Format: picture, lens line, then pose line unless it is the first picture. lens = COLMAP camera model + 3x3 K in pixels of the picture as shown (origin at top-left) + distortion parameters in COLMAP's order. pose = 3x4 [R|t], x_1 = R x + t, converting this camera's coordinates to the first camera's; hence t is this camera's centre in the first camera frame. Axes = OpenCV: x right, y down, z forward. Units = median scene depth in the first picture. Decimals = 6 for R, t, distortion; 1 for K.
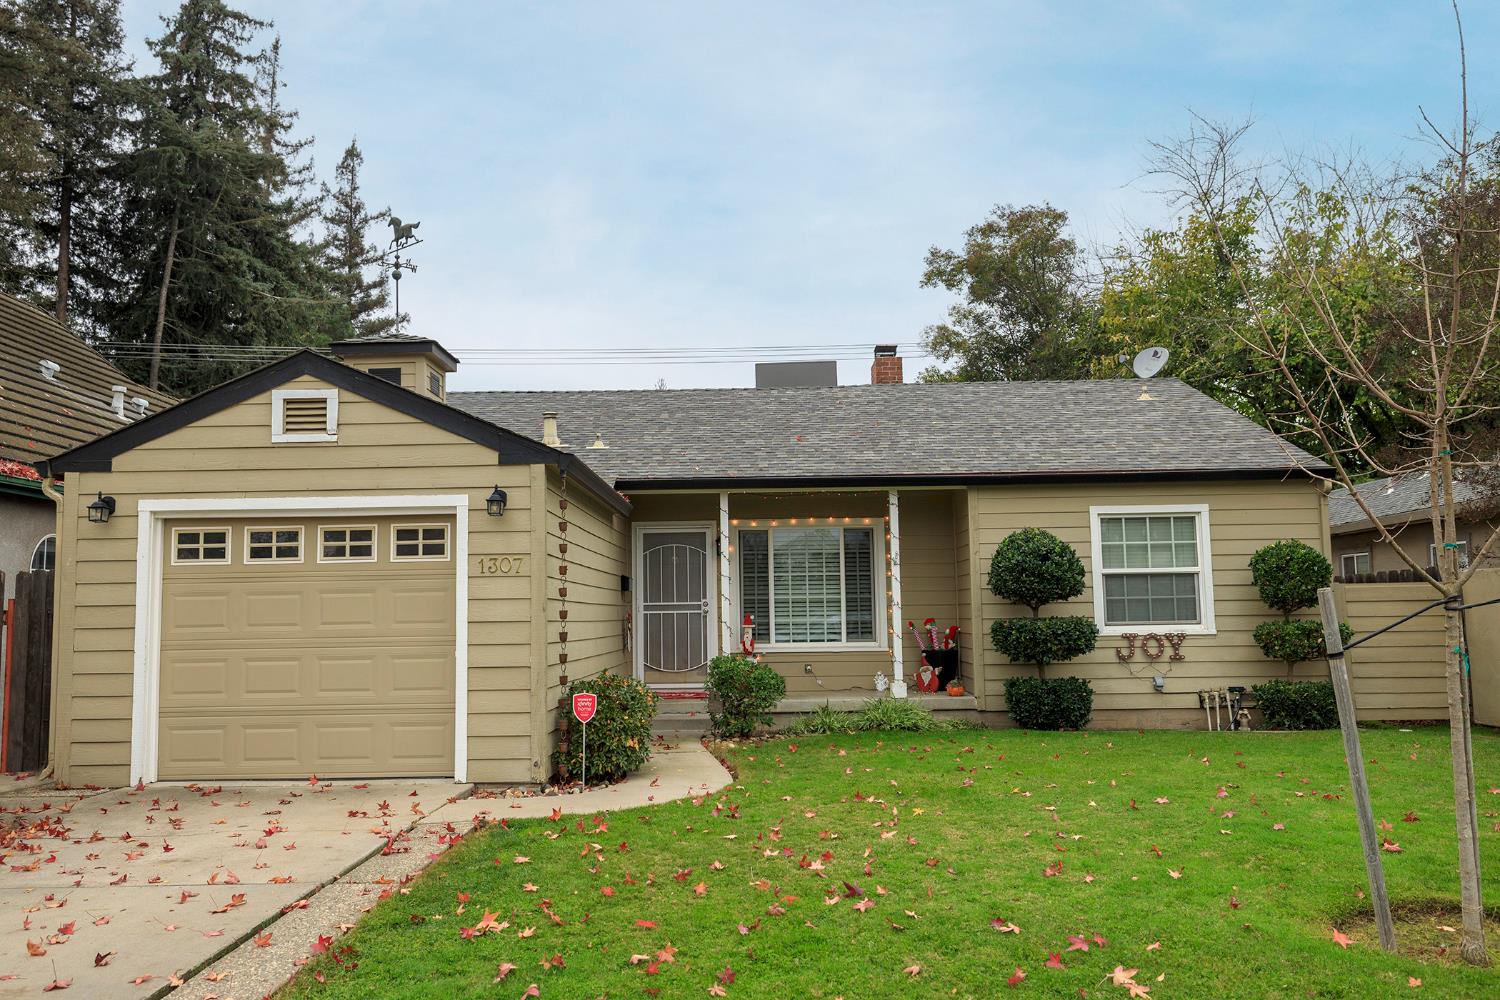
lens RADIAL K [[1217.8, 0, 754.2], [0, 1217.8, 496.4], [0, 0, 1]] dist [-0.000983, 0.001479]
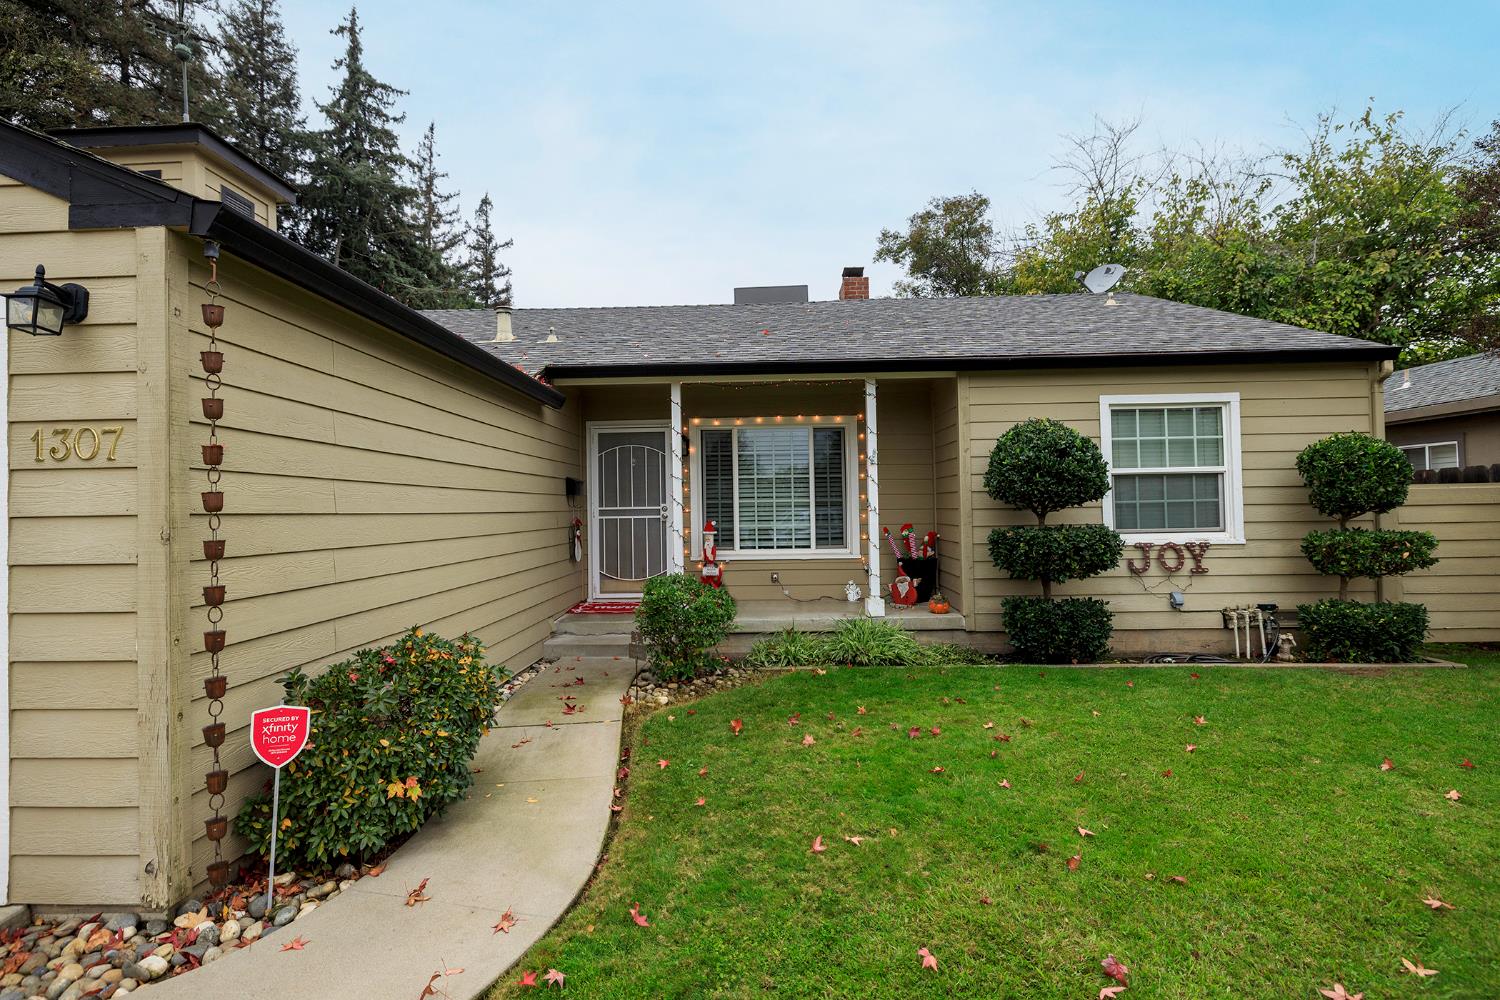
lens RADIAL K [[714.5, 0, 750.0], [0, 714.5, 500.0], [0, 0, 1]] dist [-0.004321, -0.000357]
pose [[0.999855, -0.002301, -0.016850, 0.035318], [0.003760, 0.996193, 0.087096, 0.035040], [0.016585, -0.087147, 0.996057, 0.465795]]
